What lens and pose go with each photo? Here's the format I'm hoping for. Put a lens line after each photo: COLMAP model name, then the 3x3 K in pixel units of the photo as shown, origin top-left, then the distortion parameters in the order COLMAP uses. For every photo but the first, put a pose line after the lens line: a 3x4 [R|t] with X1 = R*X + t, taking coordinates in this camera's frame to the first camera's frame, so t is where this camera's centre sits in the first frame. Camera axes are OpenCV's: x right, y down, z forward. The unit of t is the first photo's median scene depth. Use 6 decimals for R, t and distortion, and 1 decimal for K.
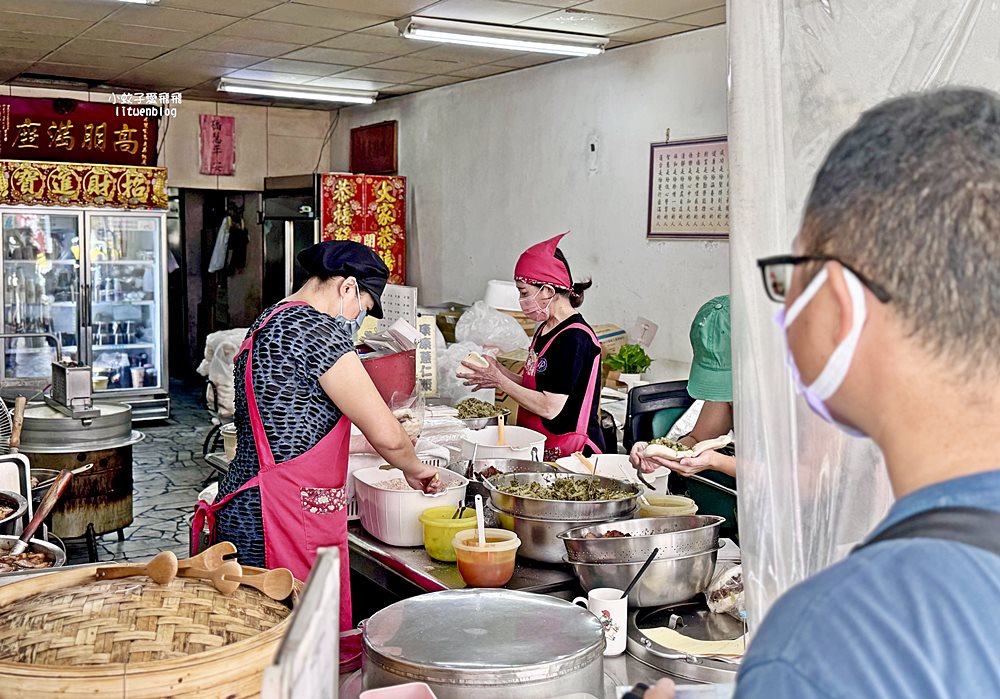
lens RADIAL K [[1187.3, 0, 500.8], [0, 1187.3, 350.9], [0, 0, 1]] dist [-0.031519, 0.000000]
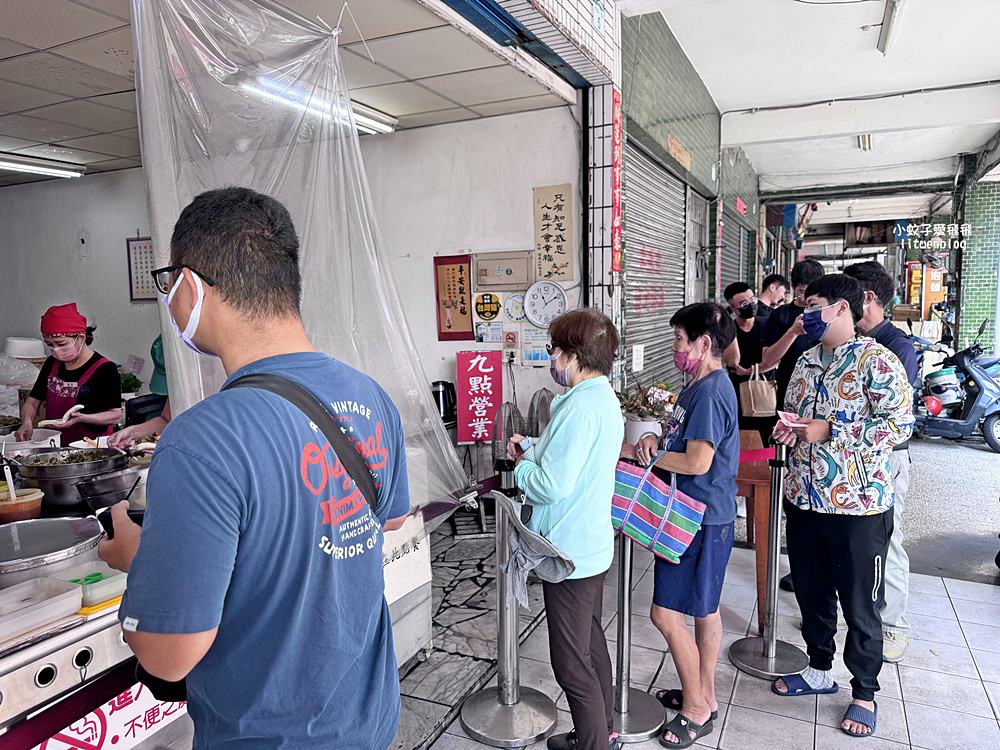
lens RADIAL K [[712.7, 0, 502.0], [0, 712.7, 375.0], [0, 0, 1]] dist [0.010703, -0.004978]
pose [[0.827259, -0.084158, 0.555482, 0.021207], [0.079982, 0.996288, 0.031829, 0.104769], [-0.556098, 0.018097, 0.830919, -0.321722]]
